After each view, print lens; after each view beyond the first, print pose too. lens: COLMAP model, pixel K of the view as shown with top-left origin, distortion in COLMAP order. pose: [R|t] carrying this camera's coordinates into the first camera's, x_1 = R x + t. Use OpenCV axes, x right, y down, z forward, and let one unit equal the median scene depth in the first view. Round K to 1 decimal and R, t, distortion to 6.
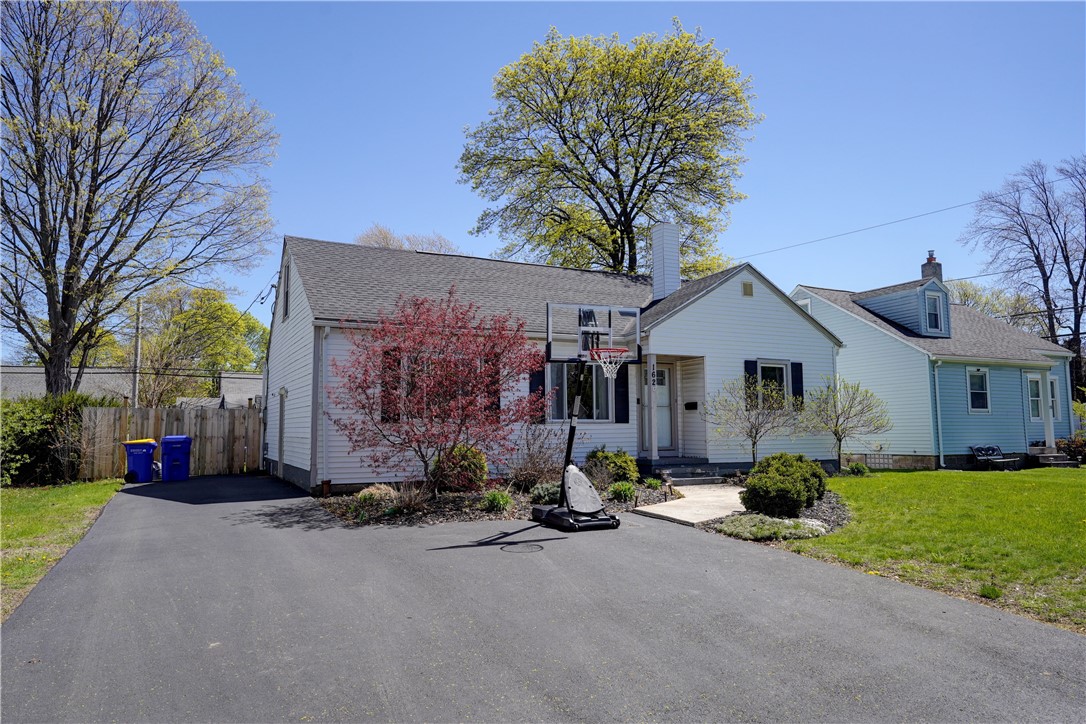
lens RADIAL K [[754.3, 0, 543.3], [0, 754.3, 363.6], [0, 0, 1]] dist [0.008194, 0.001422]
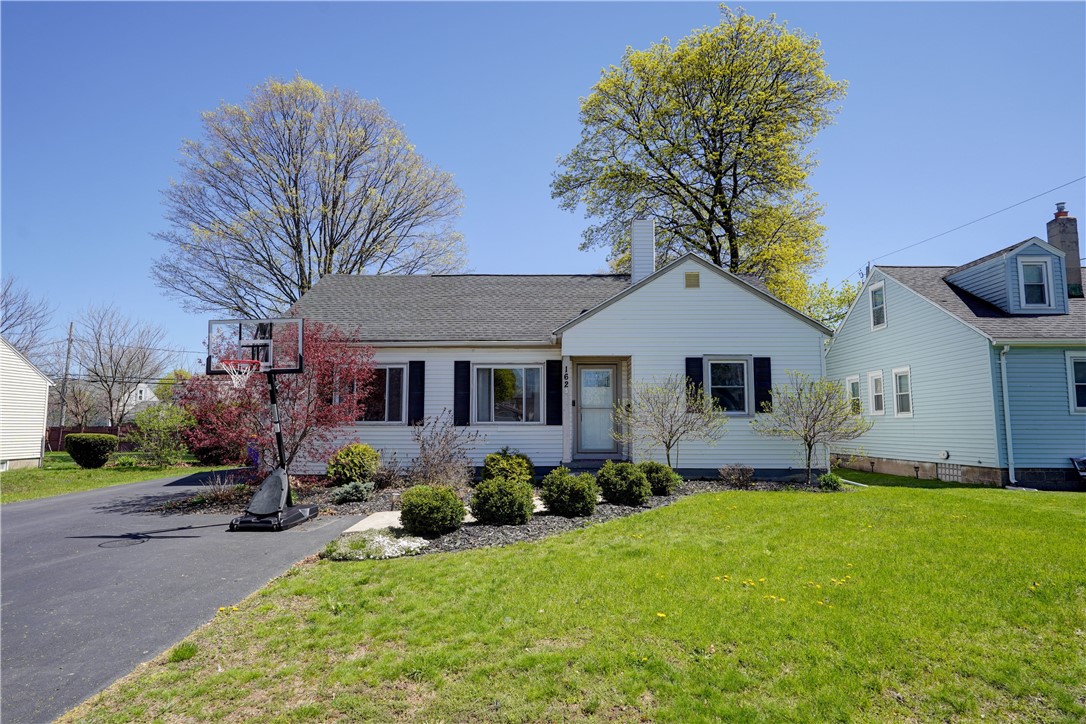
lens RADIAL K [[649.7, 0, 542.6], [0, 649.7, 358.1], [0, 0, 1]] dist [0.003548, -0.000195]
pose [[0.881878, -0.040934, -0.469697, 0.419091], [0.035840, 0.999162, -0.019784, 0.004899], [0.470114, 0.000613, 0.882606, 0.187822]]
